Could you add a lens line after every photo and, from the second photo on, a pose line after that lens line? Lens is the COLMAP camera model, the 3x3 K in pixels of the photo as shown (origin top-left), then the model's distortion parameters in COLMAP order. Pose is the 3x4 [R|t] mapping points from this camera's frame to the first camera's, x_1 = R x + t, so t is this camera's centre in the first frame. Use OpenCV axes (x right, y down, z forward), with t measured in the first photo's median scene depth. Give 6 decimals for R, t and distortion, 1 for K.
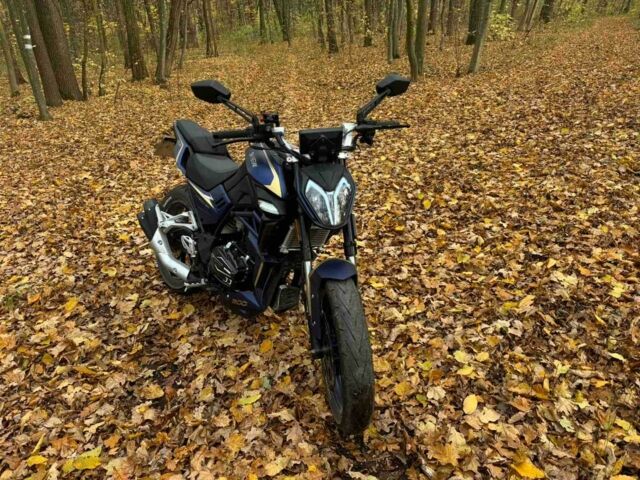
lens RADIAL K [[494.5, 0, 320.0], [0, 494.5, 240.0], [0, 0, 1]] dist [0.042187, -0.084367]
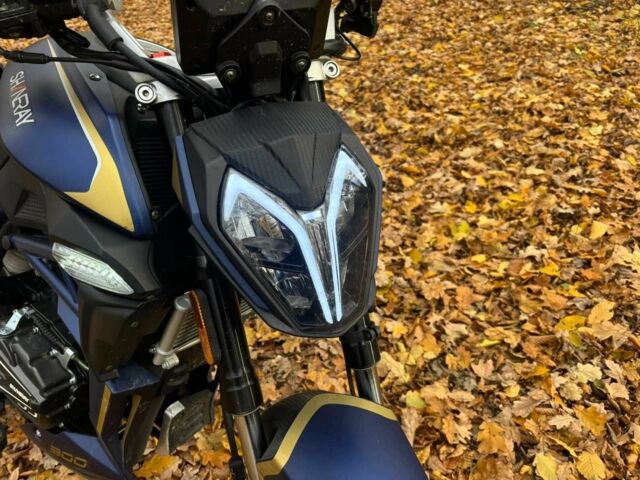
lens RADIAL K [[494.5, 0, 320.0], [0, 494.5, 240.0], [0, 0, 1]] dist [0.042187, -0.084367]
pose [[0.967572, -0.116310, 0.224223, -0.027214], [0.073184, 0.978689, 0.191866, -0.091185], [-0.241761, -0.169234, 0.955464, 0.488783]]
